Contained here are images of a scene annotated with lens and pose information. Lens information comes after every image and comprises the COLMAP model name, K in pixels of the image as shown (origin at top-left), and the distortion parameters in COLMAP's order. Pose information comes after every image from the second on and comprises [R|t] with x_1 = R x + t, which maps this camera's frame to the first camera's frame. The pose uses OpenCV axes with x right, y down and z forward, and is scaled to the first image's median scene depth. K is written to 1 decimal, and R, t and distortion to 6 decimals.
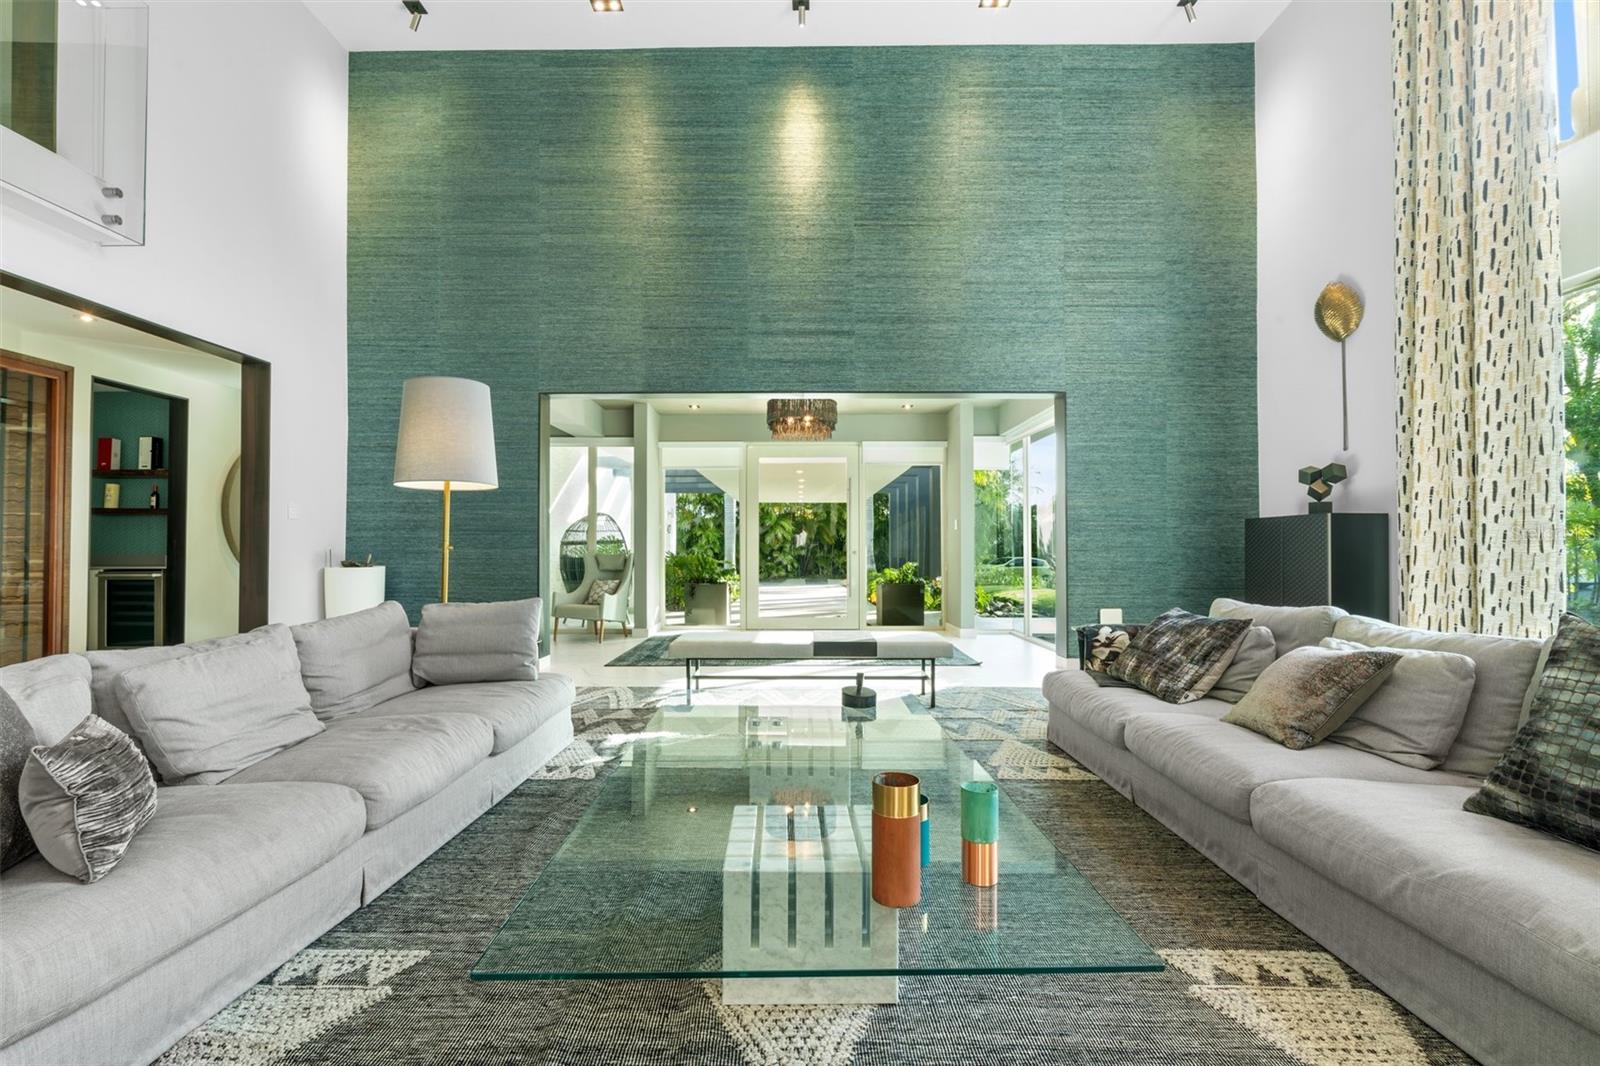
lens RADIAL K [[728.4, 0, 800.0], [0, 728.4, 533.0], [0, 0, 1]] dist [-0.001958, -0.000069]
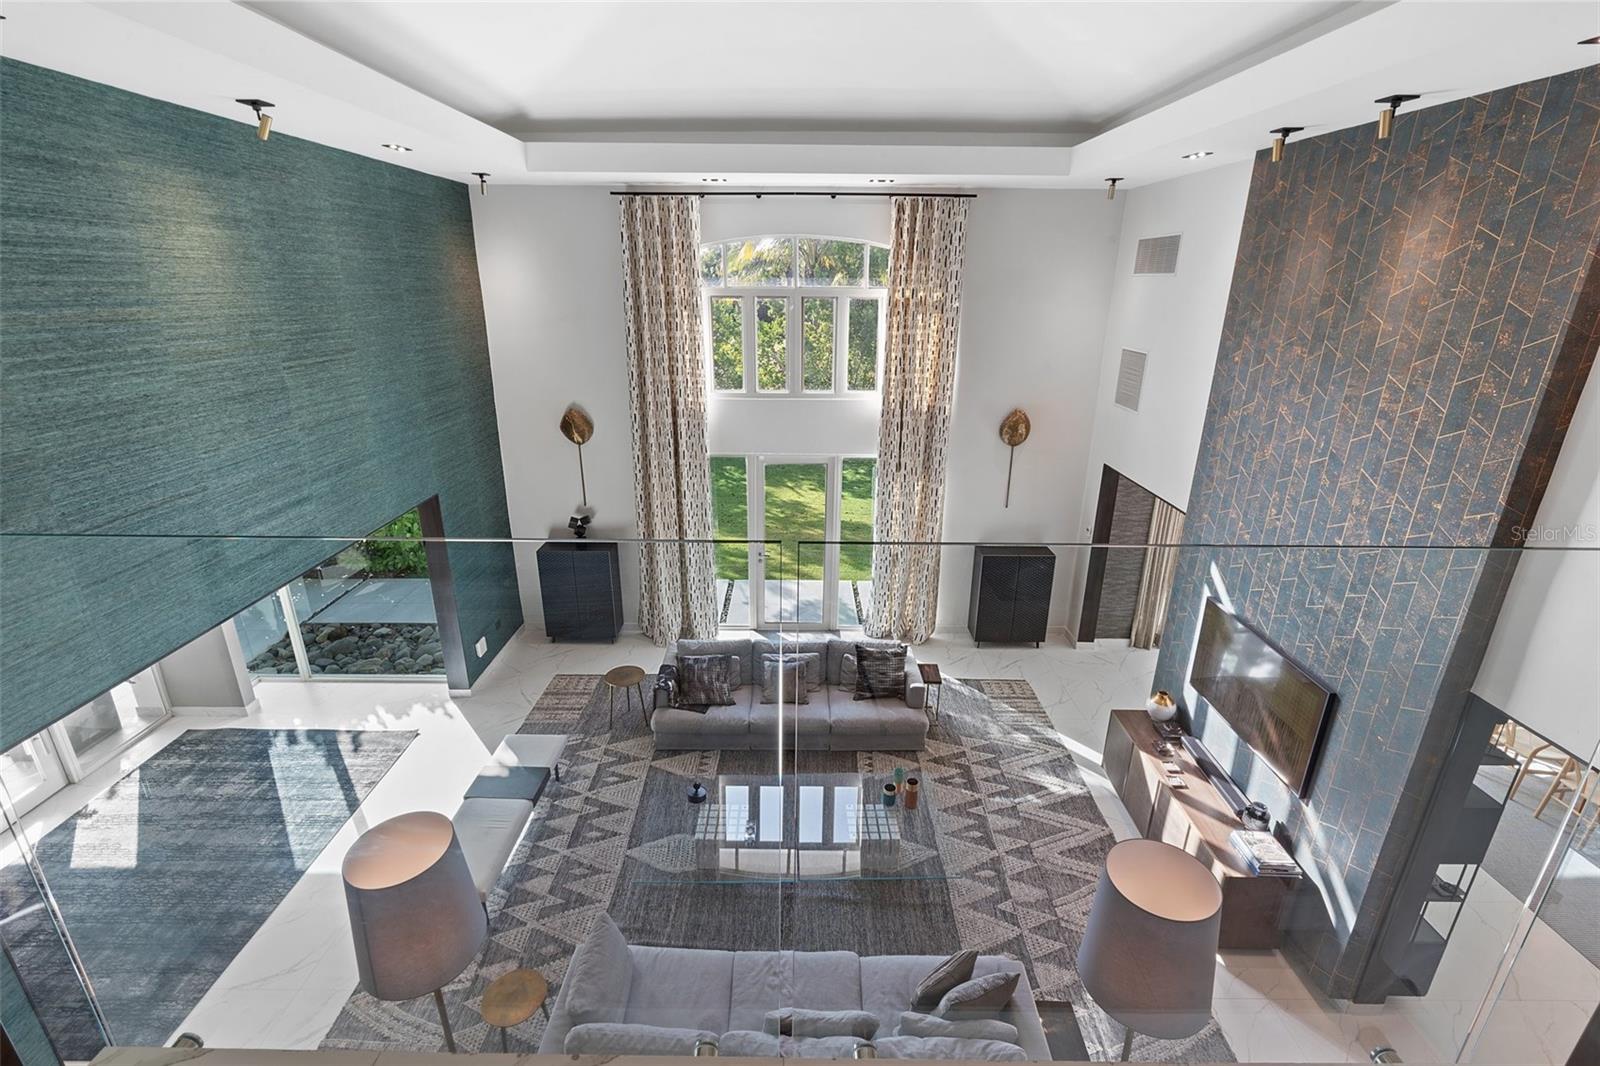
lens RADIAL K [[728.4, 0, 800.0], [0, 728.4, 533.0], [0, 0, 1]] dist [-0.001958, -0.000069]
pose [[-0.008420, -0.336112, 0.941784, -0.765052], [-0.040347, 0.941165, 0.335530, -0.546171], [-0.999150, -0.035173, -0.021485, 0.427077]]
